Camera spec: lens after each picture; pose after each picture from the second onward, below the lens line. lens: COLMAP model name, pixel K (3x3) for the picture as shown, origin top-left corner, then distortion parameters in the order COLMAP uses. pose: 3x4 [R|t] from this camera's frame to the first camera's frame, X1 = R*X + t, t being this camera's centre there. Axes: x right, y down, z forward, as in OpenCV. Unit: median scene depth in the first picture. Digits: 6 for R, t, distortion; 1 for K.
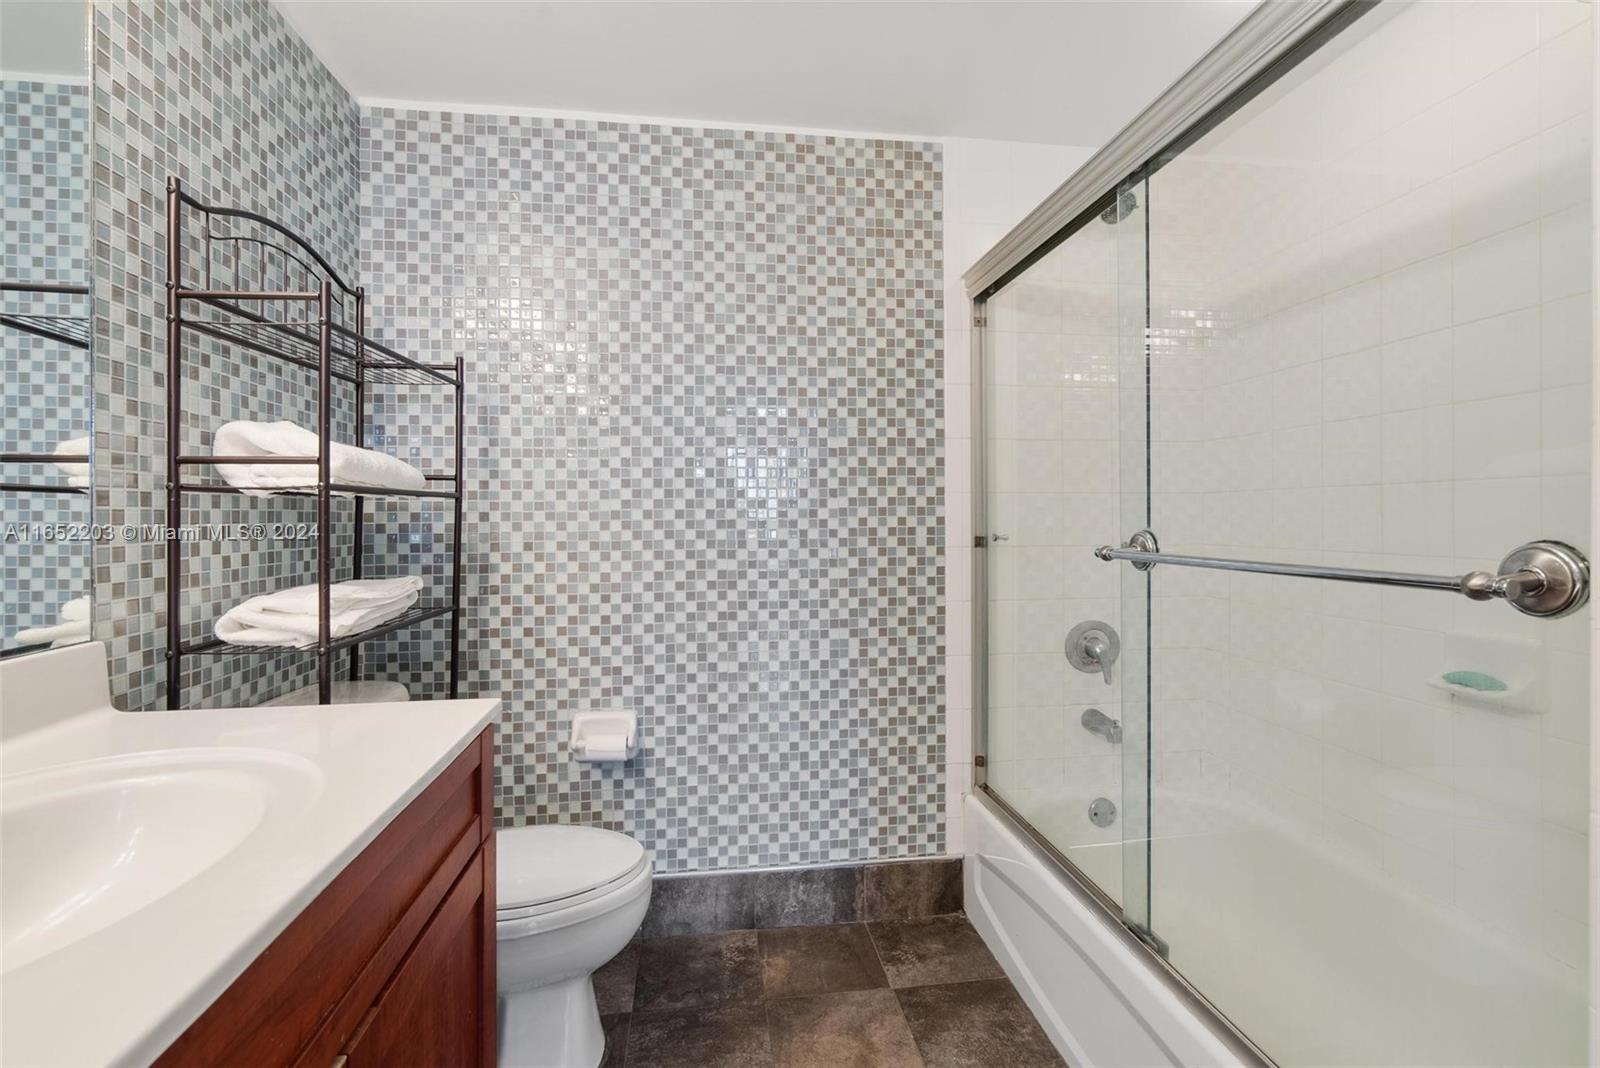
lens RADIAL K [[727.0, 0, 800.8], [0, 727.0, 516.4], [0, 0, 1]] dist [-0.006764, 0.000782]
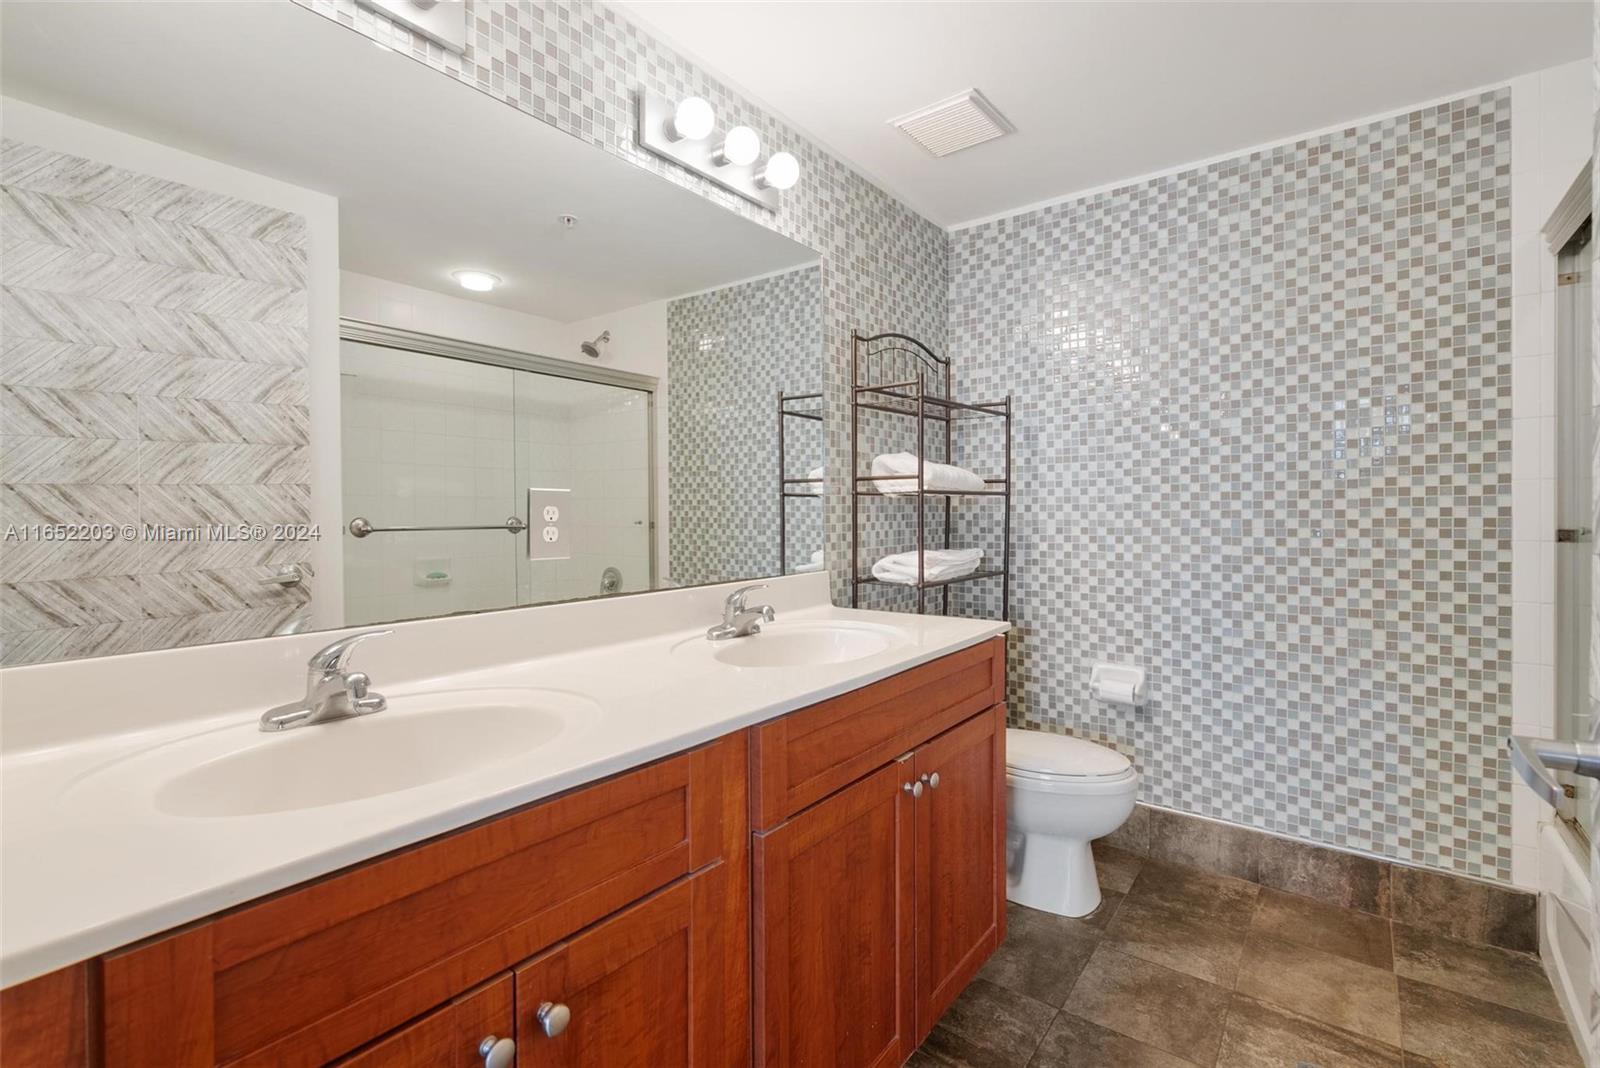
lens RADIAL K [[727.0, 0, 800.8], [0, 727.0, 516.4], [0, 0, 1]] dist [-0.006764, 0.000782]
pose [[0.706537, 0.005520, -0.707655, 0.222442], [0.004640, 0.999912, 0.012432, -0.003000], [0.707661, -0.012067, 0.706449, -0.260112]]
